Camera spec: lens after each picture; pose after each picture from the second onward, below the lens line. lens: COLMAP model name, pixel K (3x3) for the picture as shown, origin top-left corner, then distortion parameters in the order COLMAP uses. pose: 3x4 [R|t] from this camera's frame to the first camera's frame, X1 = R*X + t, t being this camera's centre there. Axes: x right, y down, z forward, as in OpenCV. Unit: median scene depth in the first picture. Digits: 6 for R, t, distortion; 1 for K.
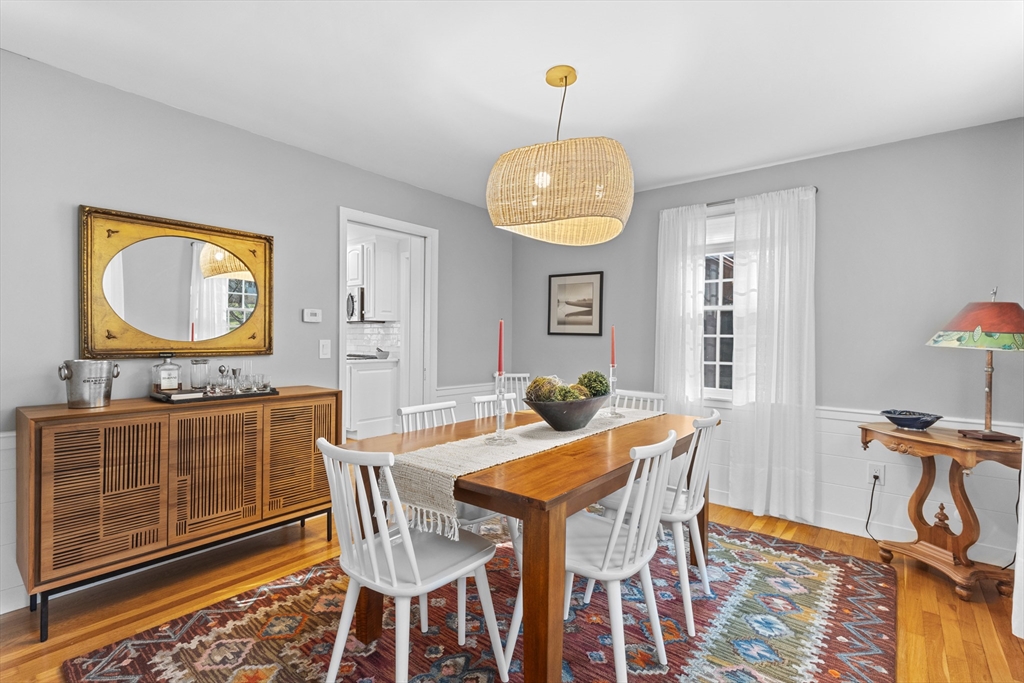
lens RADIAL K [[478.6, 0, 512.6], [0, 478.6, 338.3], [0, 0, 1]] dist [0.005416, -0.002086]
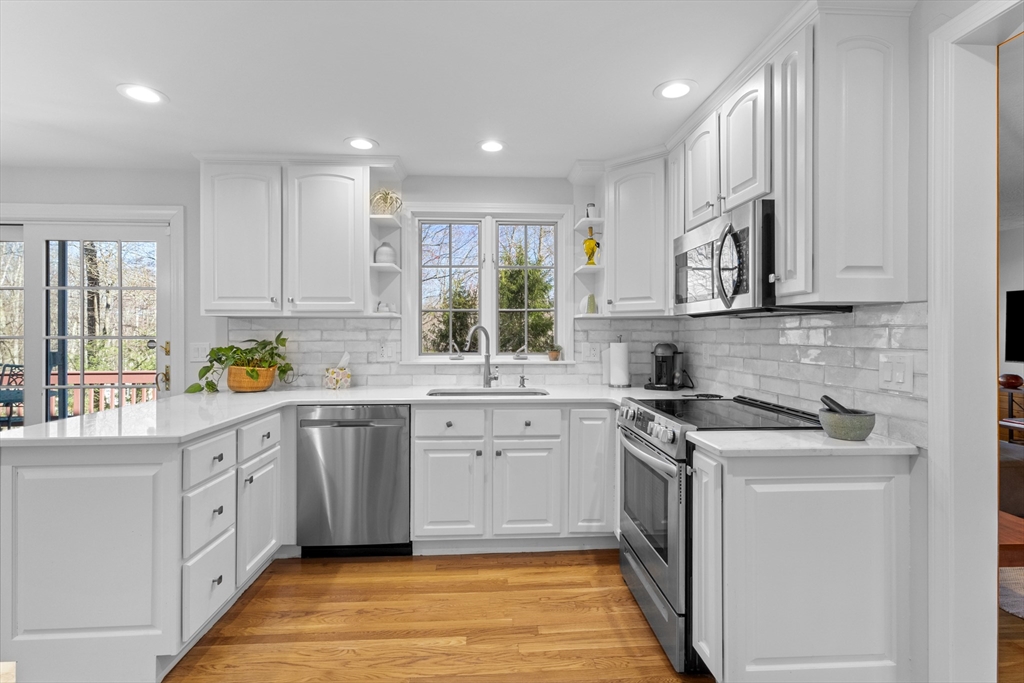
lens RADIAL K [[478.6, 0, 518.4], [0, 478.6, 335.7], [0, 0, 1]] dist [0.005416, -0.002086]
pose [[0.678682, -0.009322, -0.734373, -0.195408], [0.005335, 0.999956, -0.007762, -0.016550], [0.734413, 0.001350, 0.678701, 0.666231]]
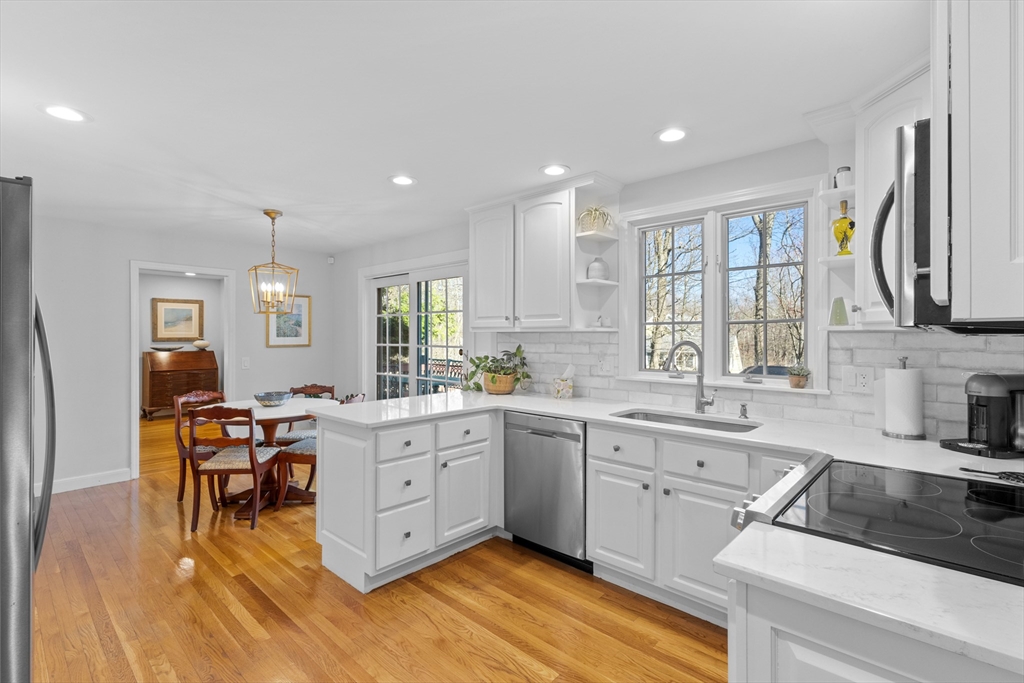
lens RADIAL K [[478.6, 0, 518.4], [0, 478.6, 336.9], [0, 0, 1]] dist [0.005416, -0.002086]
pose [[-0.059369, -0.009727, -0.998189, -0.164095], [-0.007791, 0.999927, -0.009280, -0.025177], [0.998206, 0.007226, -0.059440, 0.787167]]
